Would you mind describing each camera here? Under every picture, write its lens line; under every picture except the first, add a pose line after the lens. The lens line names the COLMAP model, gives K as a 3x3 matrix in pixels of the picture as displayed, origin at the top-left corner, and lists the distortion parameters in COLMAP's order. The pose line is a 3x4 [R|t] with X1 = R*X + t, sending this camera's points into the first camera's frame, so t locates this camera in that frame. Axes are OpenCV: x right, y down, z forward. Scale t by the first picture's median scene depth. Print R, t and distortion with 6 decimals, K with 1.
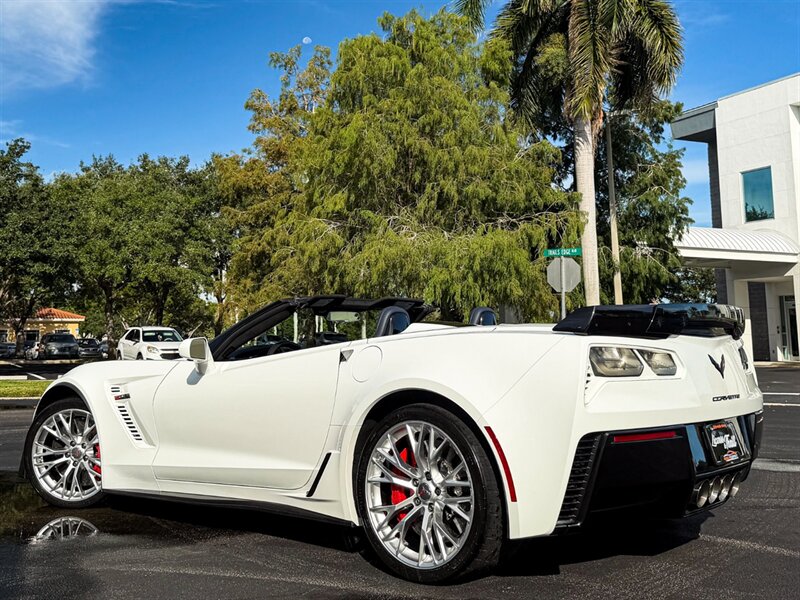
lens RADIAL K [[903.4, 0, 391.4], [0, 903.4, 198.7], [0, 0, 1]] dist [0.171012, -0.365177]
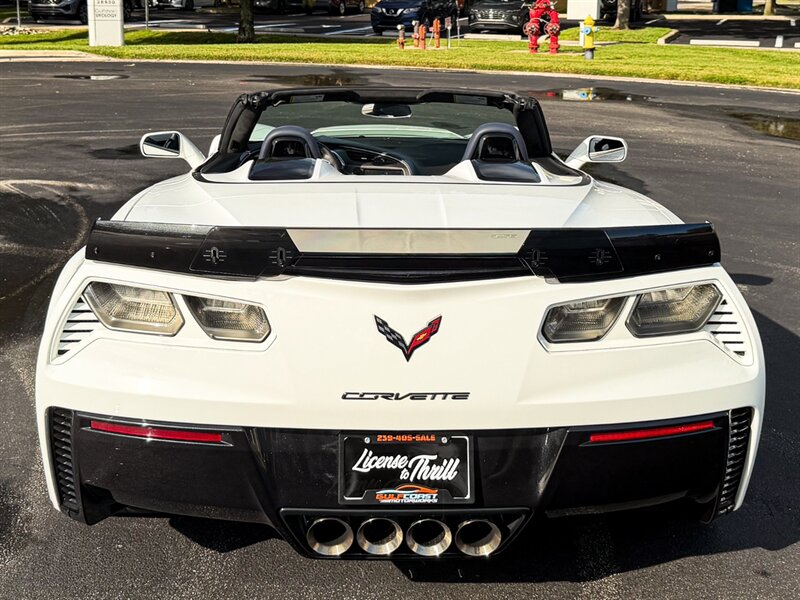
lens RADIAL K [[1025.7, 0, 385.6], [0, 1025.7, 144.1], [0, 0, 1]] dist [0.193283, -0.461483]
pose [[0.668246, 0.129862, -0.732518, 0.101480], [0.102129, 0.959310, 0.263236, -0.011735], [0.736897, -0.250717, 0.627793, 0.082617]]
